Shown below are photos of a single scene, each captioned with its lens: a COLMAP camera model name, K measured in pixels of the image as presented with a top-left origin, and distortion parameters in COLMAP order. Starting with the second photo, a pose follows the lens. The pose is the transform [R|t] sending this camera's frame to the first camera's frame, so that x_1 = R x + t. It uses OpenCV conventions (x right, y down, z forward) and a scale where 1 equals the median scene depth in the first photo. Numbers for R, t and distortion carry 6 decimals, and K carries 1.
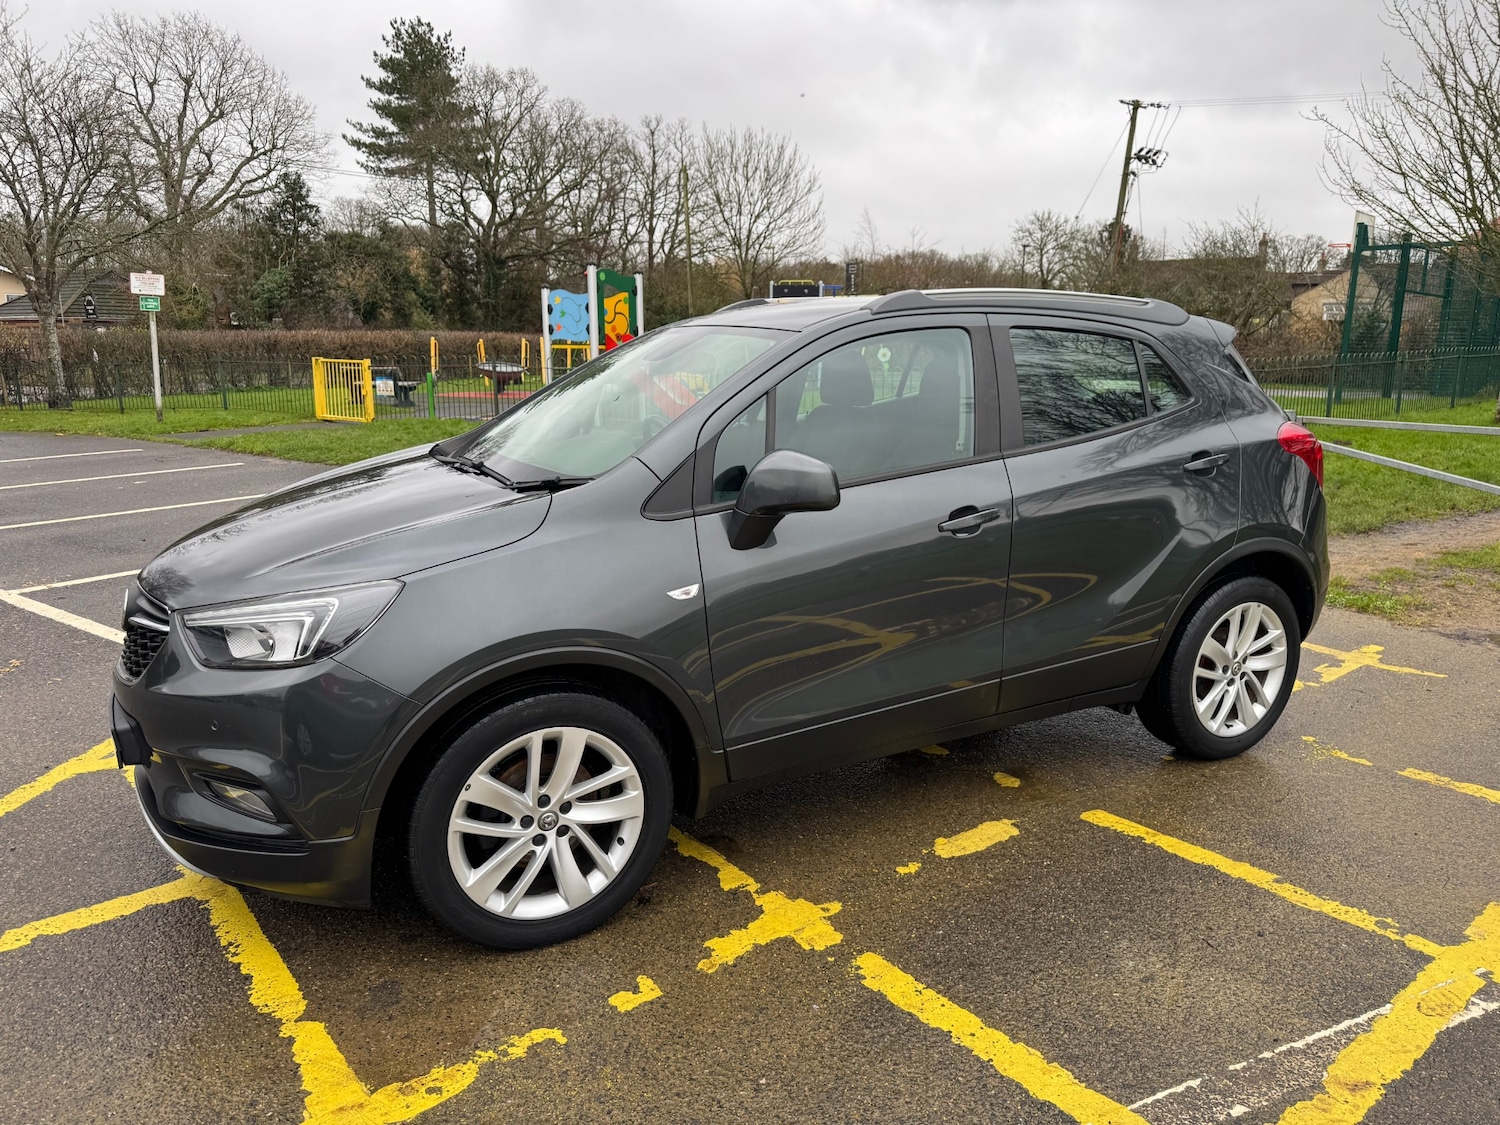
lens RADIAL K [[1044.4, 0, 752.8], [0, 1044.4, 589.9], [0, 0, 1]] dist [0.047538, -0.056774]
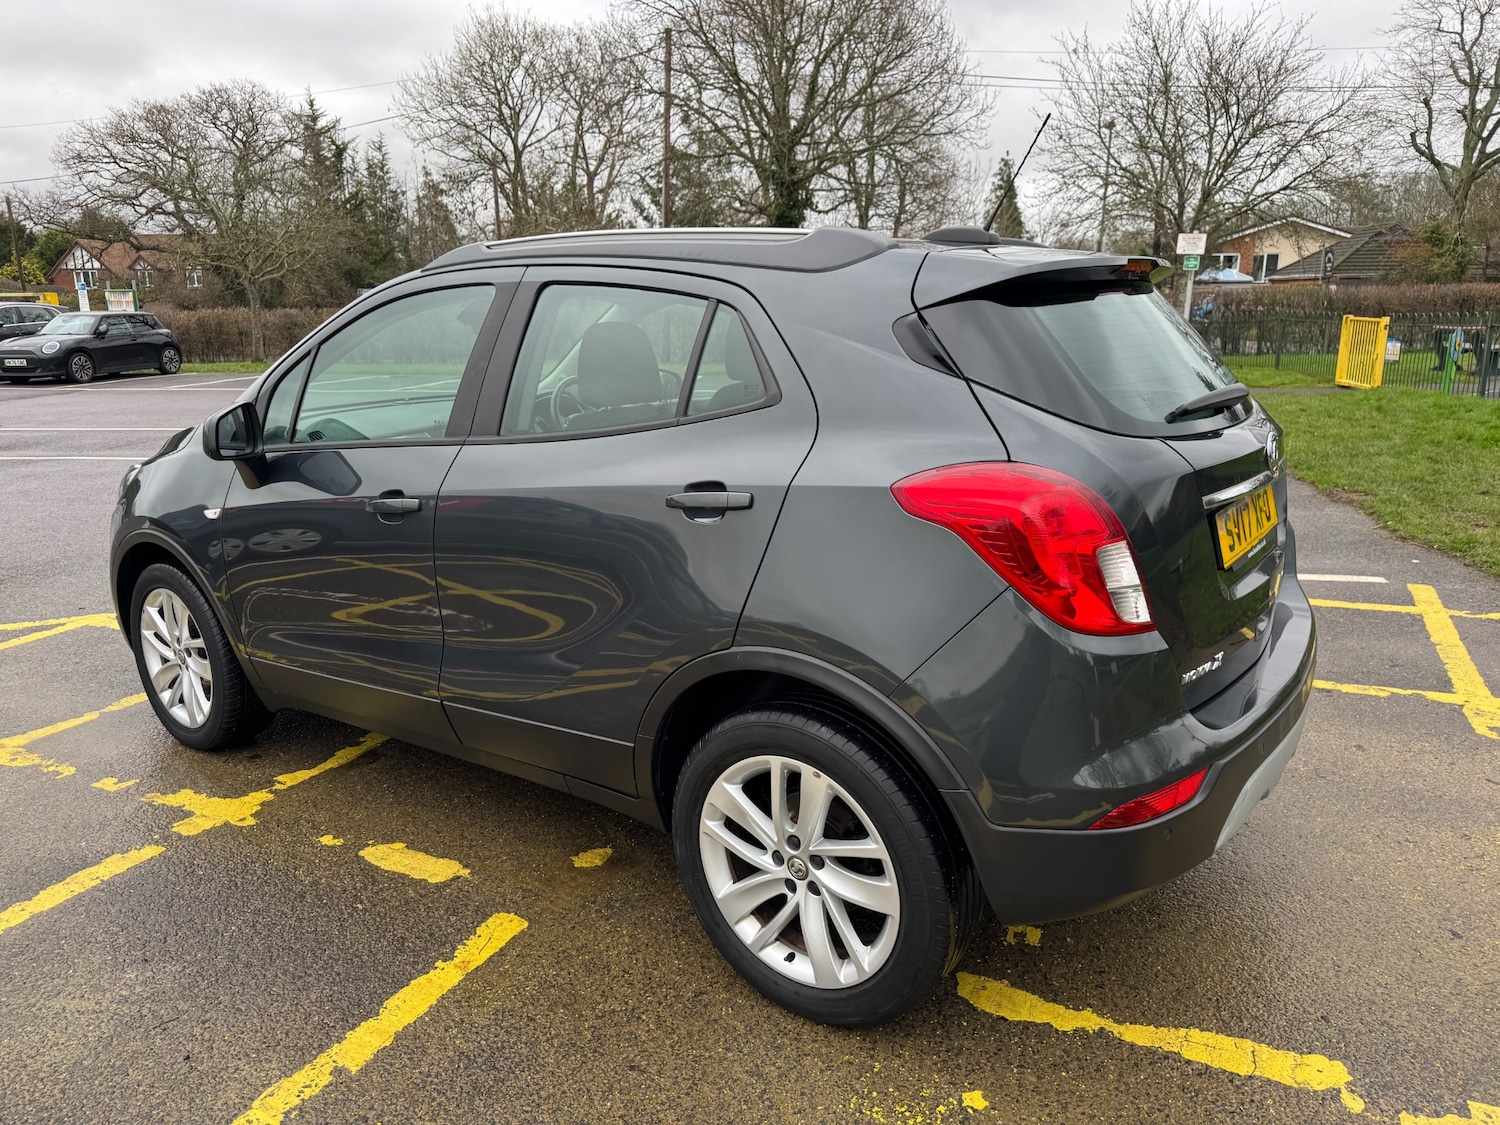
lens RADIAL K [[1071.8, 0, 750.0], [0, 1071.8, 562.5], [0, 0, 1]] dist [0.022694, -0.022166]
pose [[0.430646, 0.204393, -0.879072, 0.222704], [-0.195302, 0.972044, 0.130334, -0.038105], [0.881136, 0.115557, 0.458525, 0.164371]]
